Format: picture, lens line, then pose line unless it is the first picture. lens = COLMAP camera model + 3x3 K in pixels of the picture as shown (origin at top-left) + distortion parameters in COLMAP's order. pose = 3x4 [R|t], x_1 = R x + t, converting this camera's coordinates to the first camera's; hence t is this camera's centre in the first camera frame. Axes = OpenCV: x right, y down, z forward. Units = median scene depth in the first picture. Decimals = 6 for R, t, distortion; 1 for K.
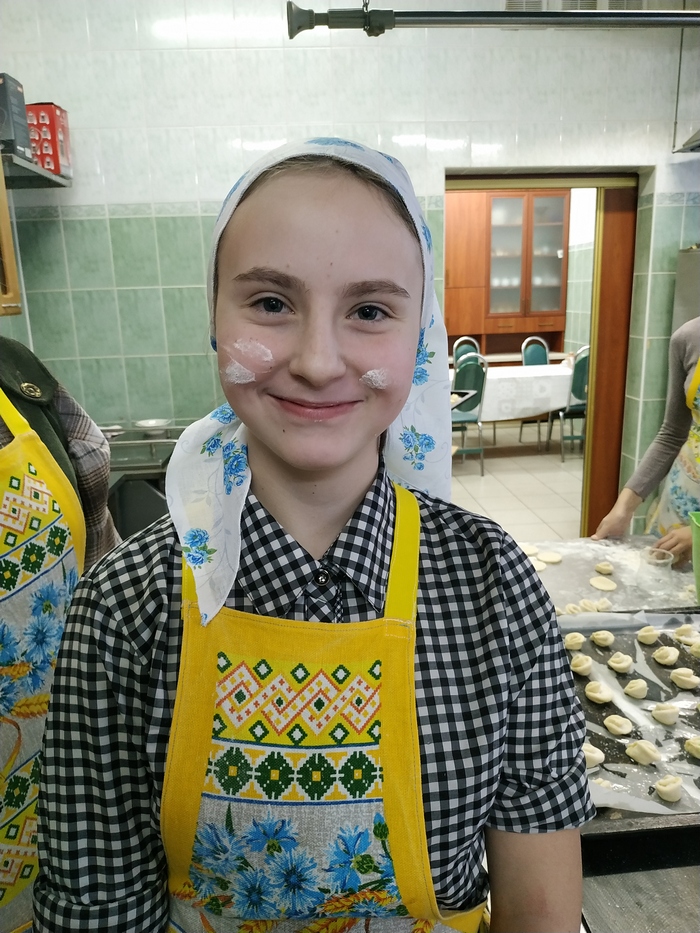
lens RADIAL K [[674.0, 0, 350.4], [0, 674.0, 464.9], [0, 0, 1]] dist [-0.003732, -0.005088]
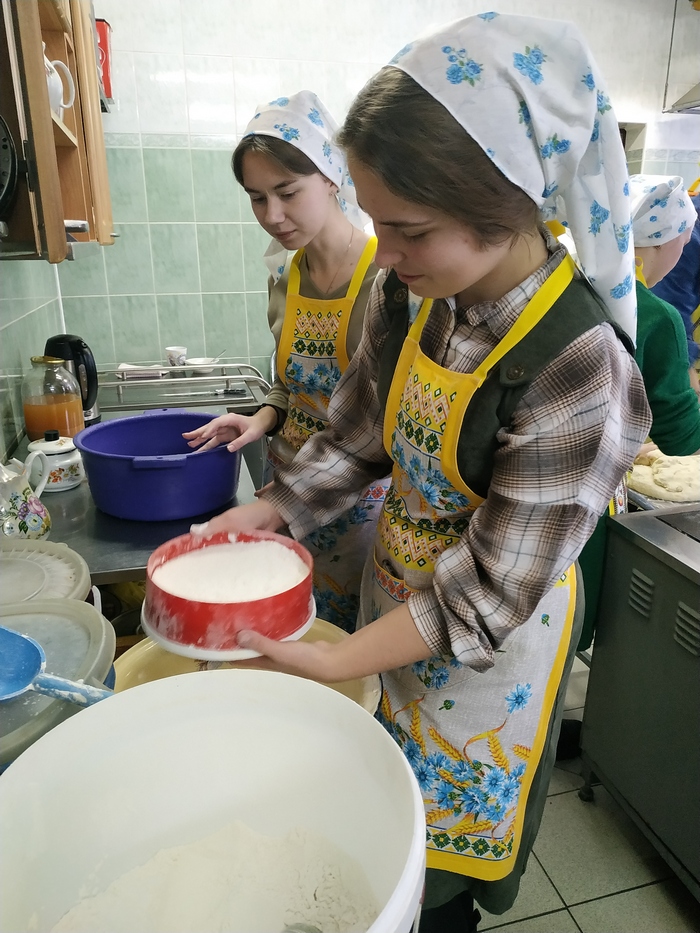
lens RADIAL K [[674.0, 0, 349.3], [0, 674.0, 466.9], [0, 0, 1]] dist [-0.003732, -0.005088]
pose [[0.981177, -0.041481, 0.188604, -0.259497], [0.027475, 0.996708, 0.076282, 0.023168], [-0.191148, -0.069664, 0.979086, -0.034505]]
